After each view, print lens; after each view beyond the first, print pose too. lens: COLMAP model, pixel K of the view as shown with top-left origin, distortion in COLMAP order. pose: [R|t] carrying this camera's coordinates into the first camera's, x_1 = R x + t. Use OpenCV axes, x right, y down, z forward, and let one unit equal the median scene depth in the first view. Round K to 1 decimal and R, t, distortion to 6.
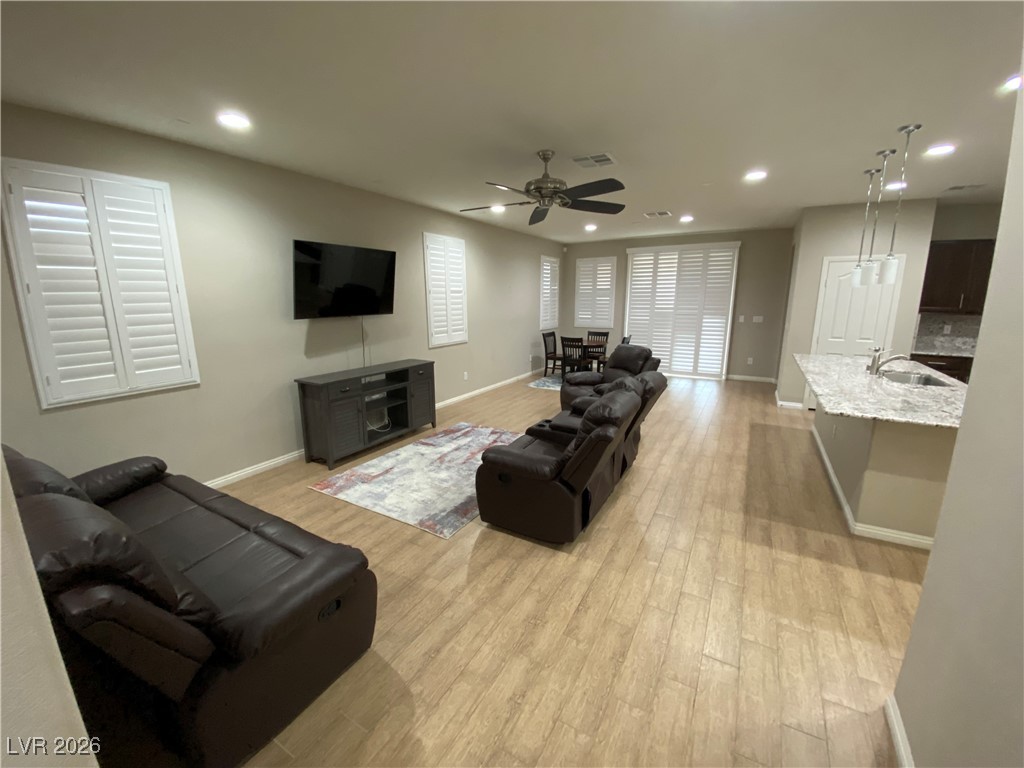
lens RADIAL K [[419.2, 0, 505.8], [0, 419.2, 384.4], [0, 0, 1]] dist [-0.012970, -0.000359]
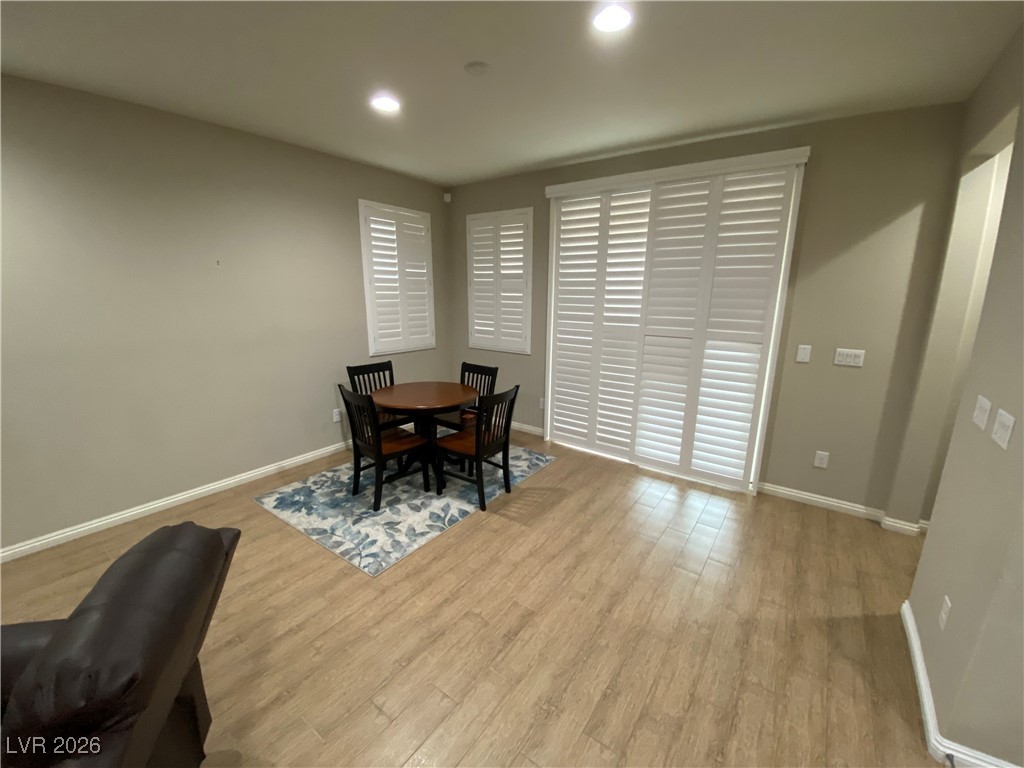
lens RADIAL K [[419.2, 0, 516.9], [0, 419.2, 378.2], [0, 0, 1]] dist [-0.012970, -0.000359]
pose [[0.995878, 0.039641, -0.081583, 0.281062], [-0.039448, 0.999214, 0.003971, -0.106833], [0.081676, -0.000737, 0.996659, 0.499789]]
